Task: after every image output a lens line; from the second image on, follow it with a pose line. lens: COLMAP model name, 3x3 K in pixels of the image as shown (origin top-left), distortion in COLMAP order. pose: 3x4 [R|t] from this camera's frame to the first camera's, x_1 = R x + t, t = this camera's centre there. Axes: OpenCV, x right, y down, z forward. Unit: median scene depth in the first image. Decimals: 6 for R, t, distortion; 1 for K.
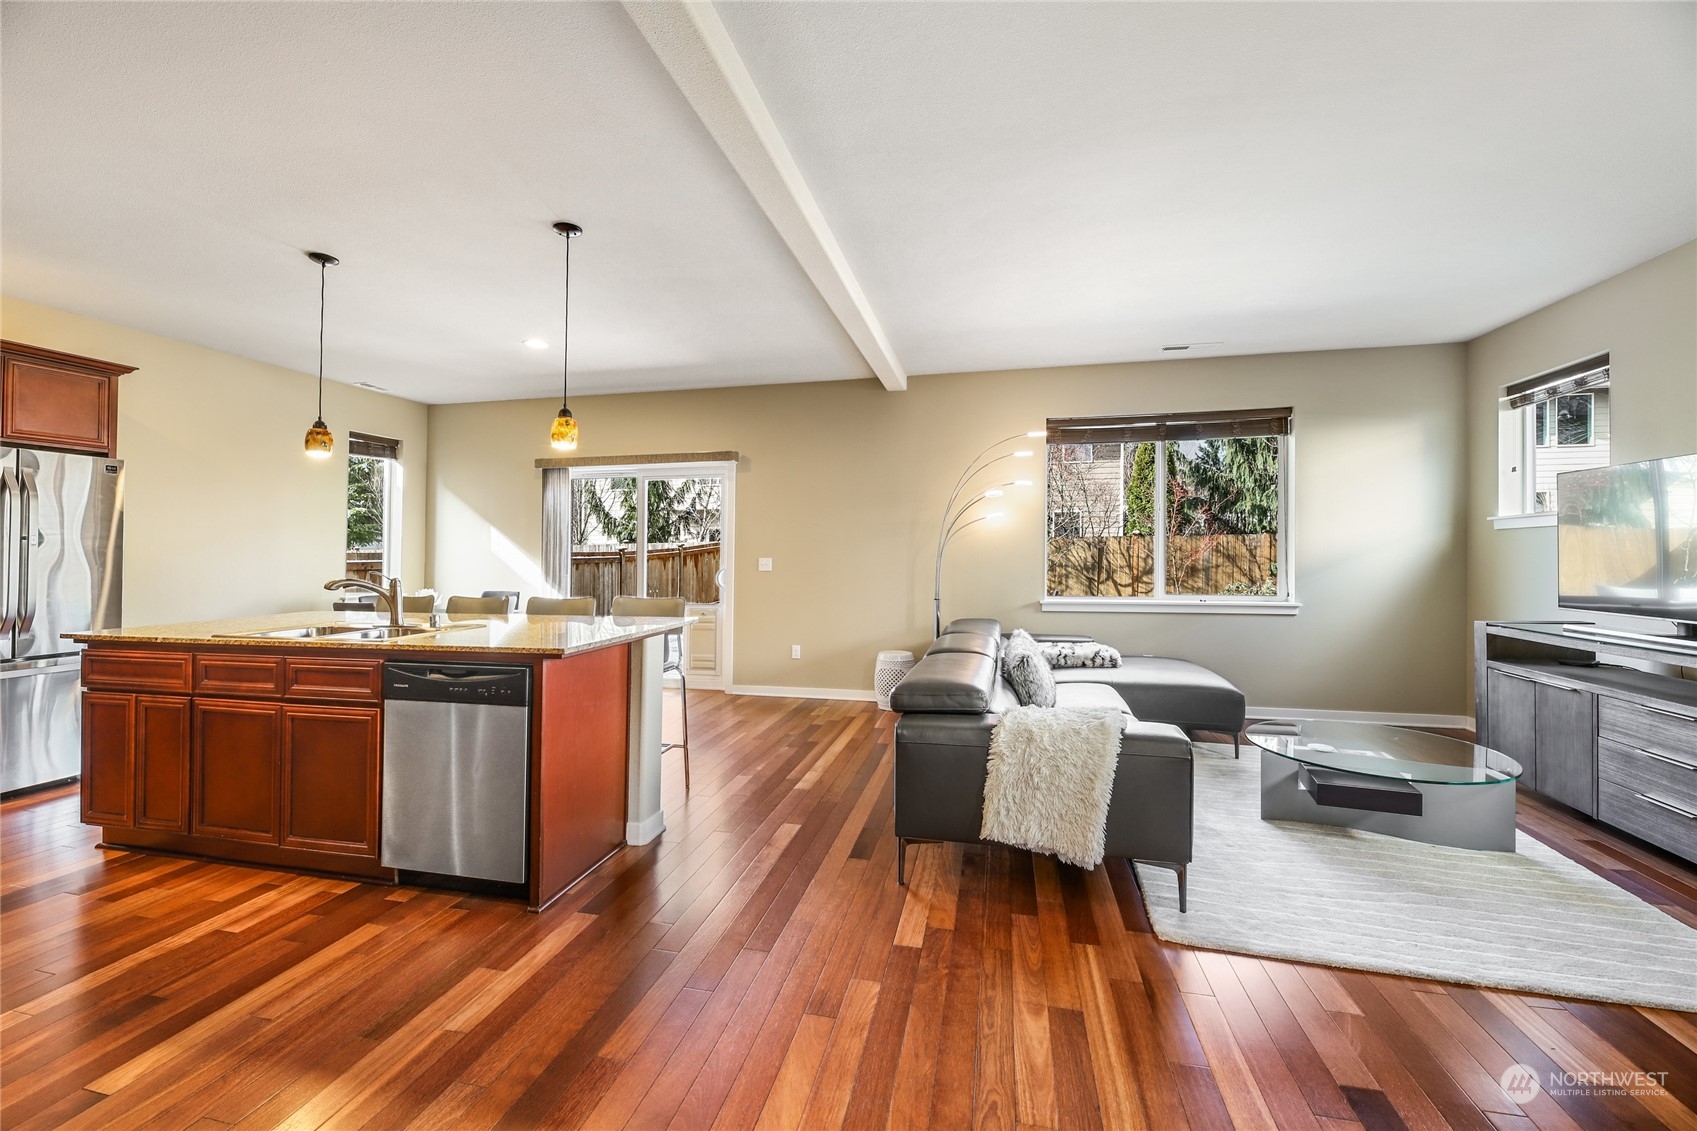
lens RADIAL K [[688.4, 0, 842.3], [0, 688.4, 552.7], [0, 0, 1]] dist [-0.000919, -0.000024]
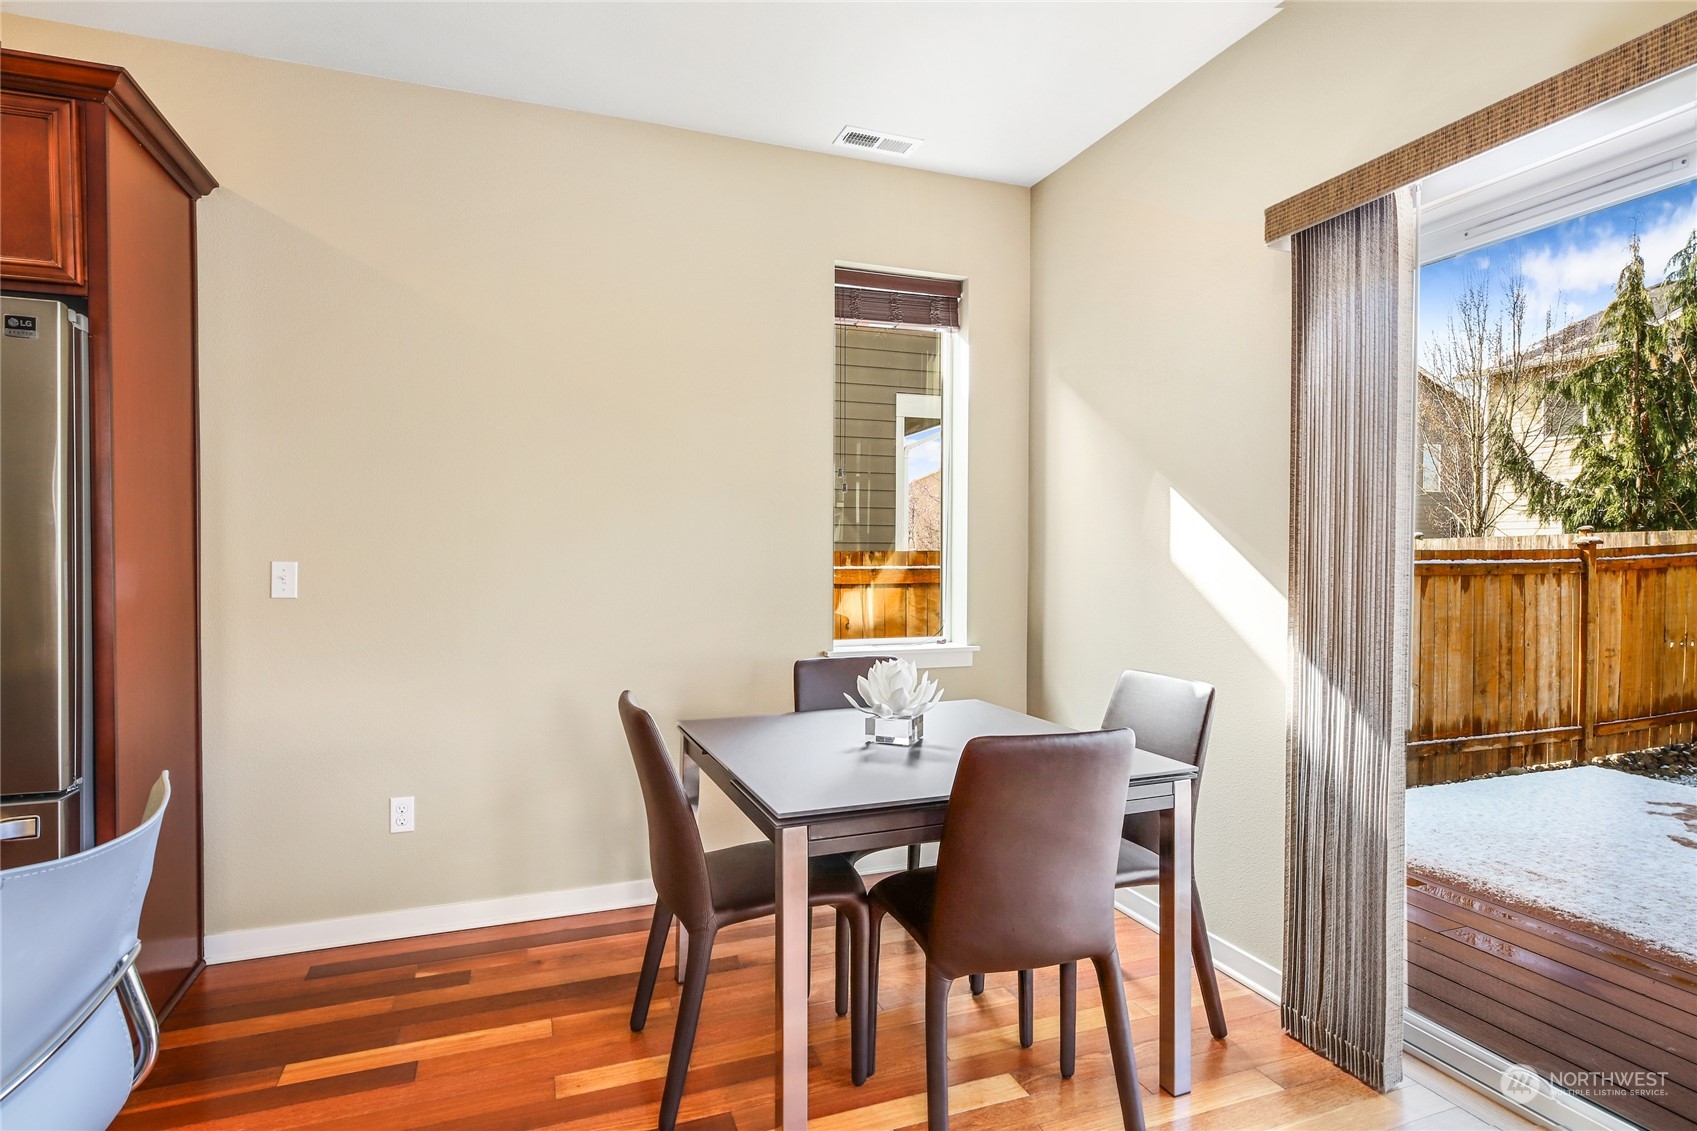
lens RADIAL K [[883.2, 0, 843.7], [0, 883.2, 564.7], [0, 0, 1]] dist [0.004420, 0.001001]
pose [[0.550313, 0.008577, -0.834914, -0.080195], [0.003117, 0.999919, 0.012326, 0.000054], [0.834952, -0.009386, 0.550242, 0.217217]]
